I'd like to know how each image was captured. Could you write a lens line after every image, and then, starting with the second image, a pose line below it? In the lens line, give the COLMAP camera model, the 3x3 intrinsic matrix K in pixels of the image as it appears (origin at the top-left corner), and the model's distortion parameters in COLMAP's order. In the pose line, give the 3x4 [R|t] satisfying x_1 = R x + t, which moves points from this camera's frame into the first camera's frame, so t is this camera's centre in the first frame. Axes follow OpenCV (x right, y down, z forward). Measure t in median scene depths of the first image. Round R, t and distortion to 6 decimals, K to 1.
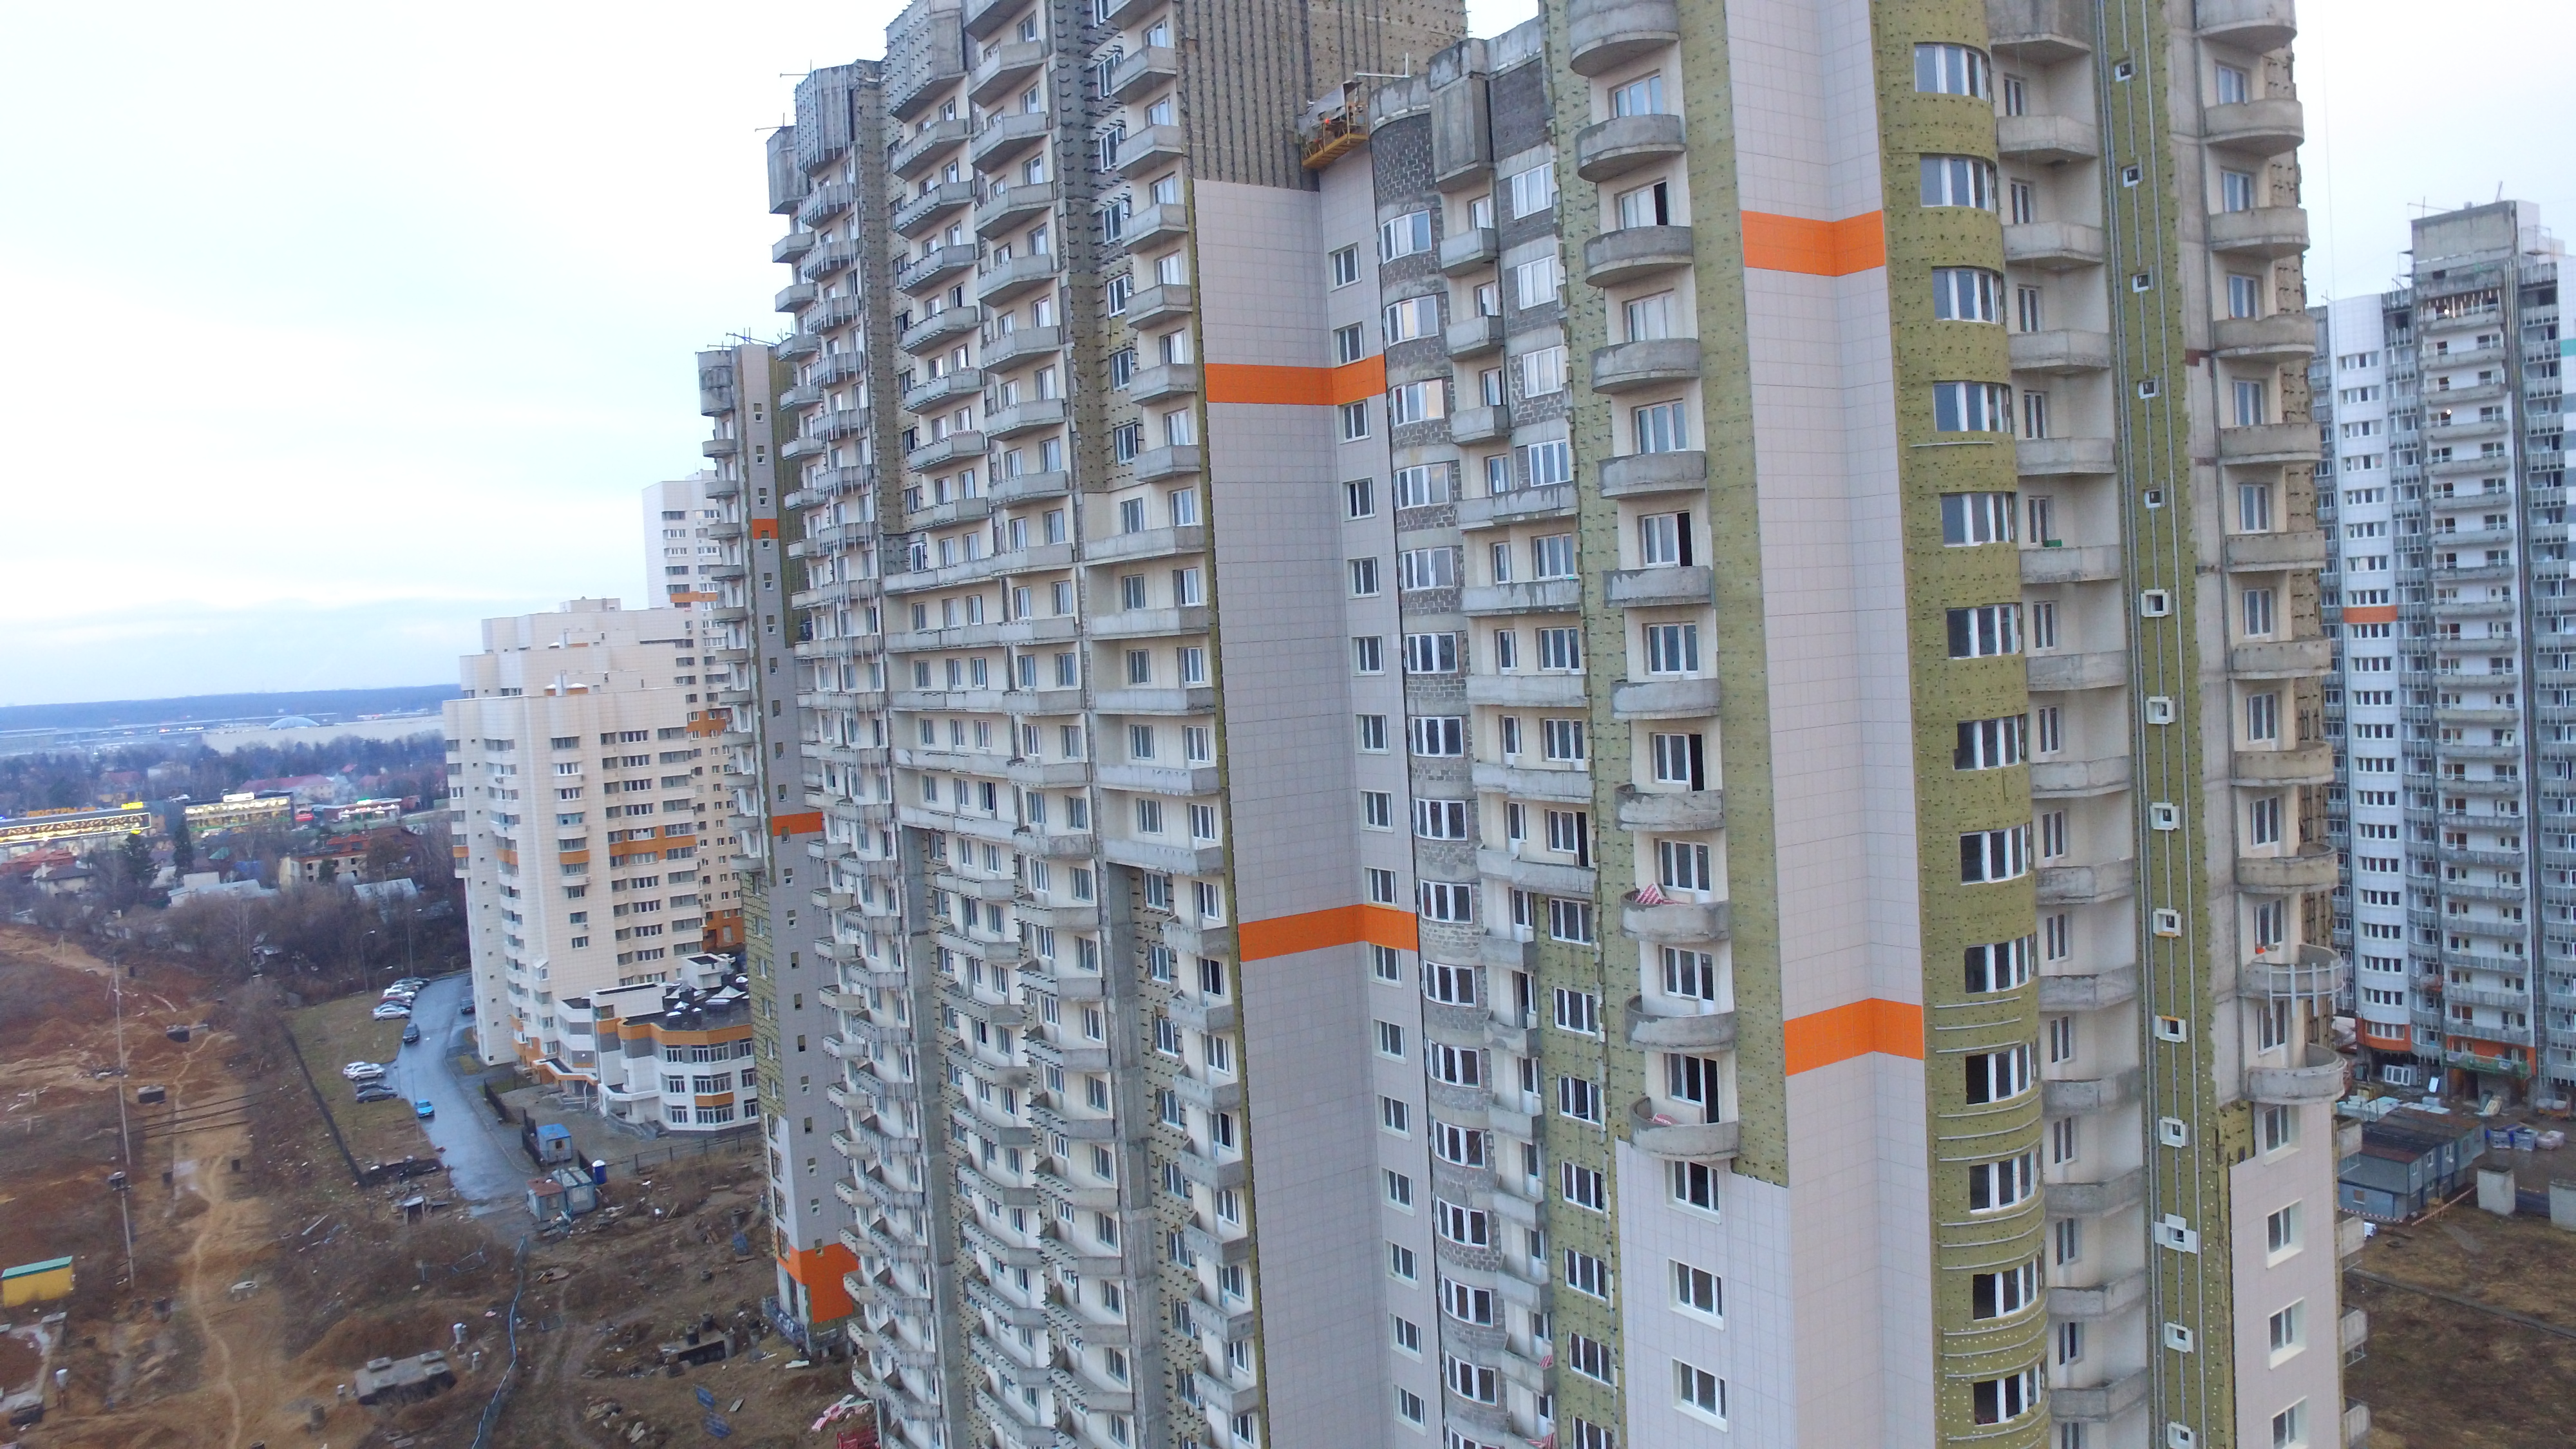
lens RADIAL K [[1733.7, 0, 1293.6], [0, 1733.7, 687.2], [0, 0, 1]] dist [-0.127783, 0.095426]
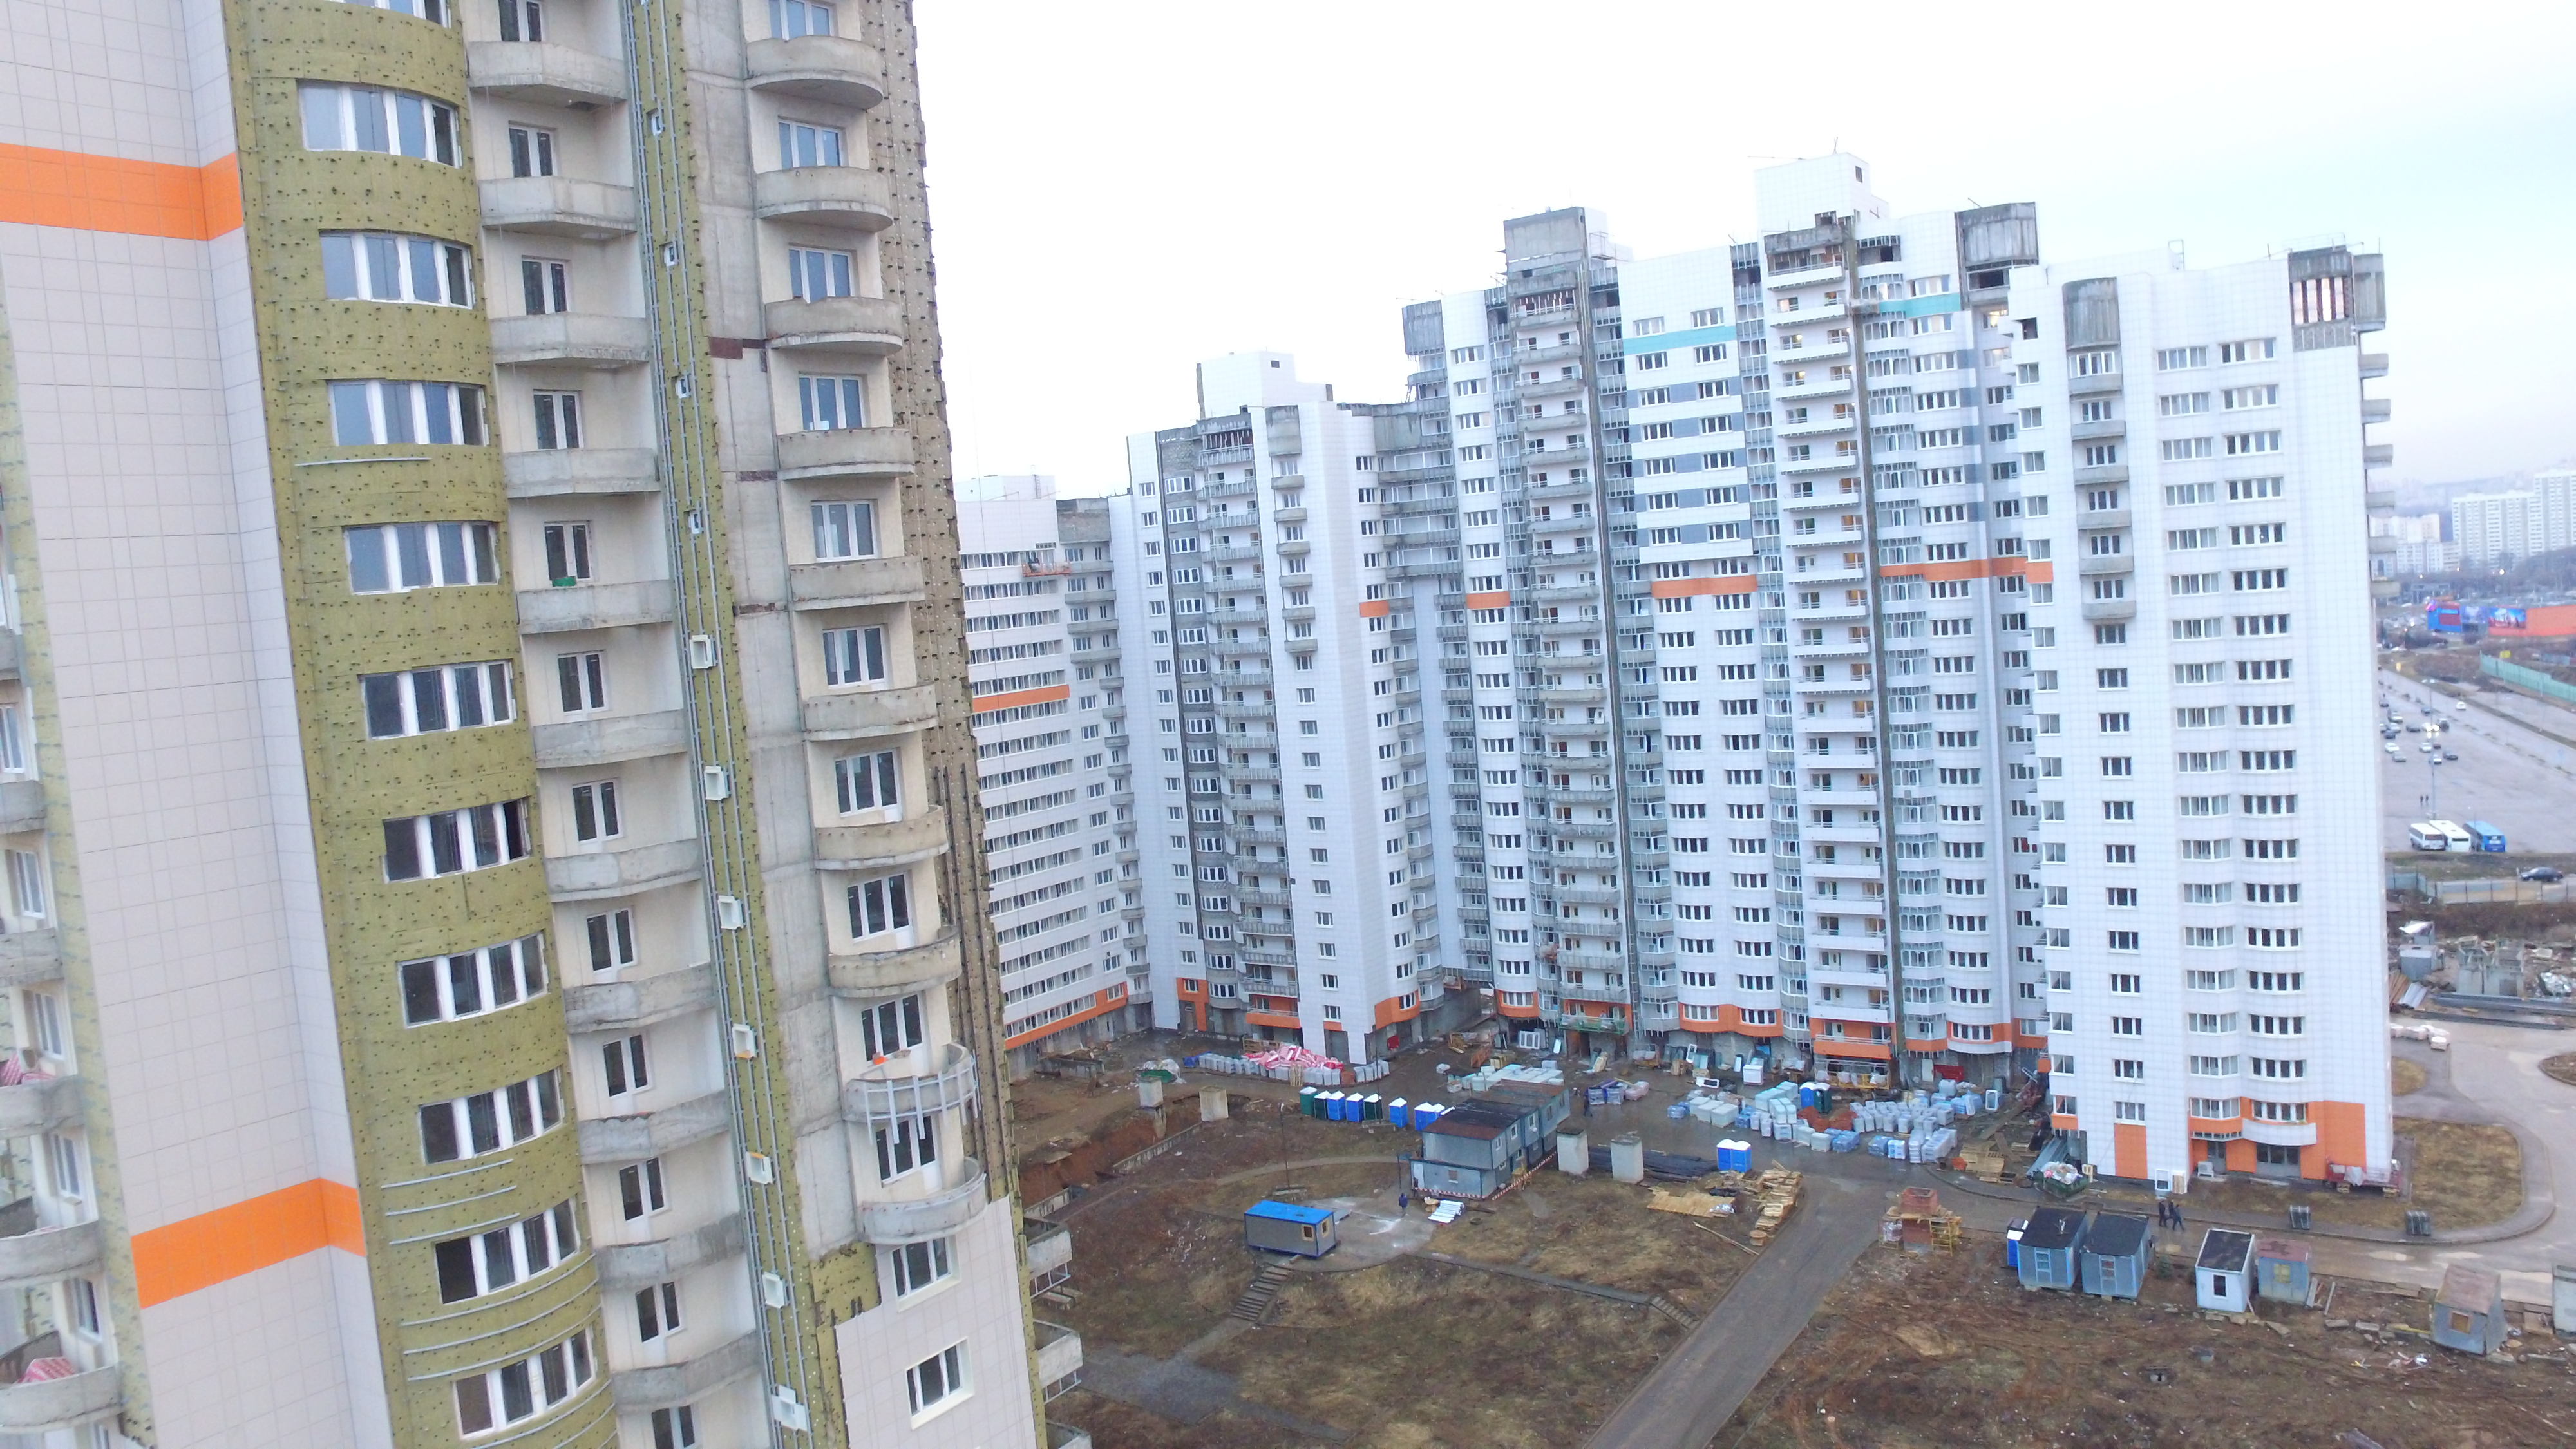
lens RADIAL K [[1732.0, 0, 1289.1], [0, 1732.0, 690.0], [0, 0, 1]] dist [-0.138947, 0.113860]
pose [[0.936131, -0.041533, 0.349189, 0.167304], [0.037898, 0.999133, 0.017239, -0.011956], [-0.349603, -0.002905, 0.936894, 0.045915]]
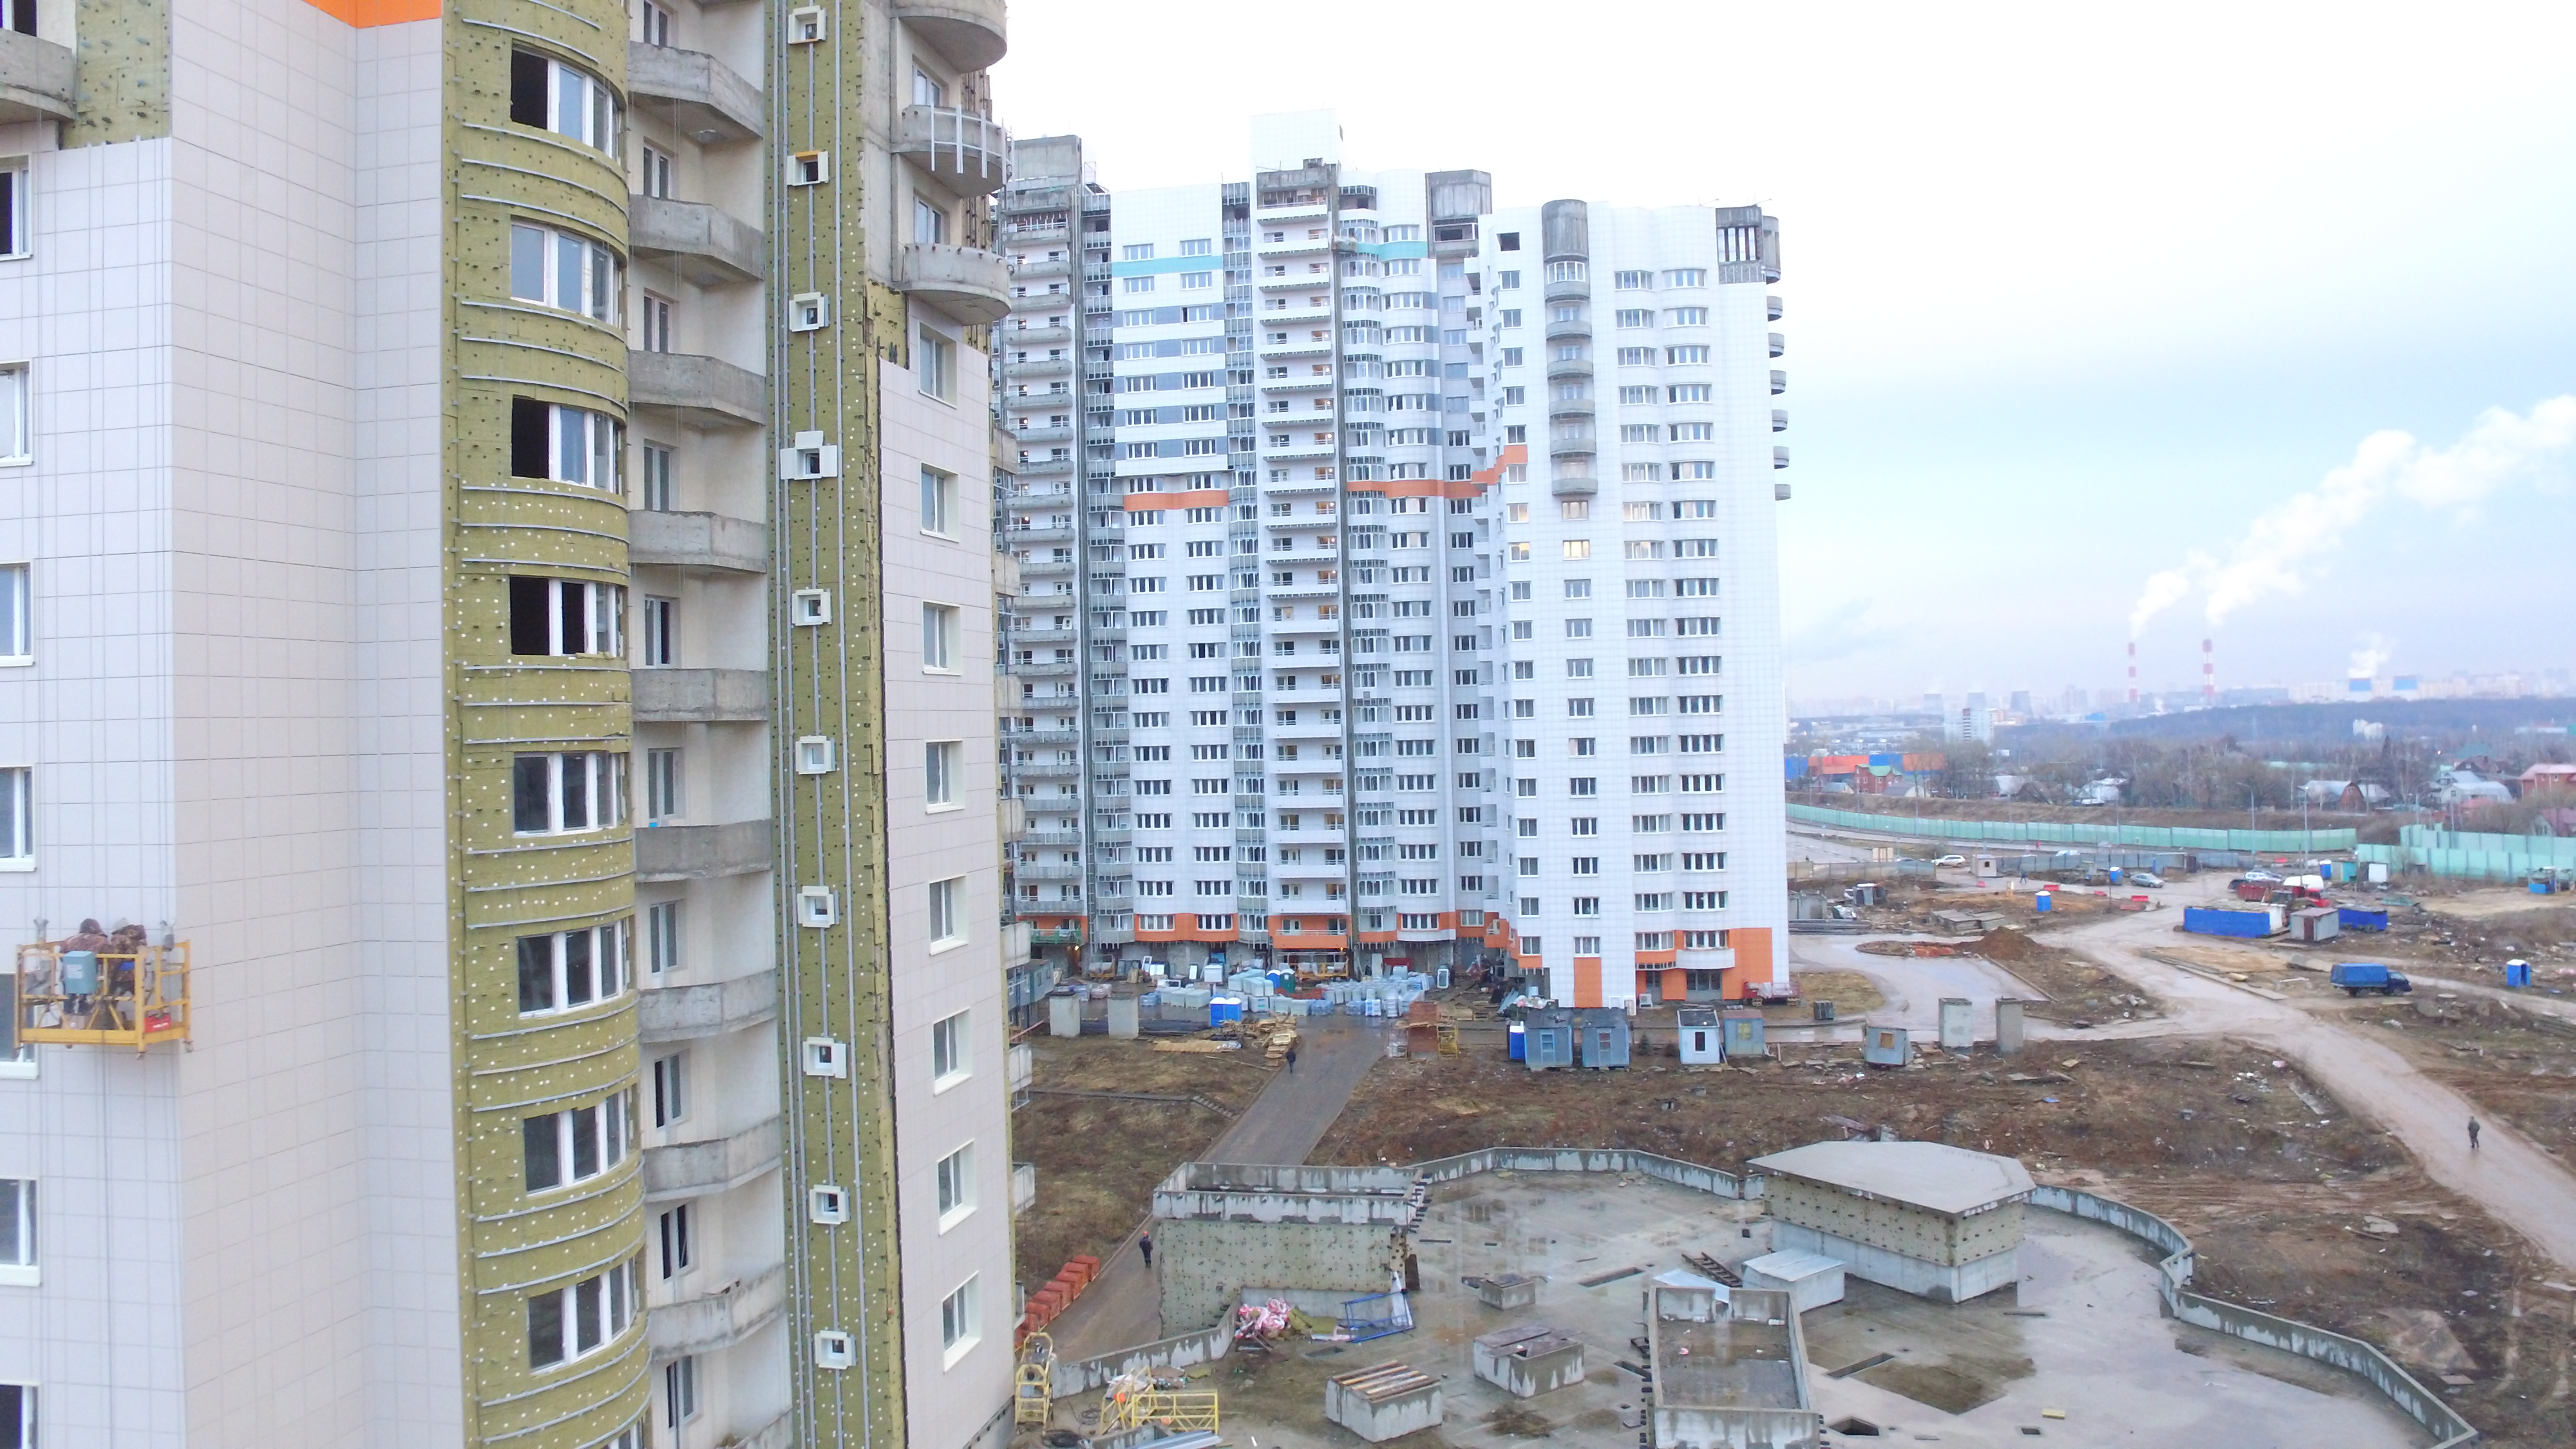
lens RADIAL K [[1733.7, 0, 1293.6], [0, 1733.7, 687.2], [0, 0, 1]] dist [-0.127783, 0.095426]
pose [[0.708642, 0.057647, 0.703210, 0.058446], [0.004619, 0.996256, -0.086325, 0.168753], [-0.705554, 0.064421, 0.705722, 0.121386]]
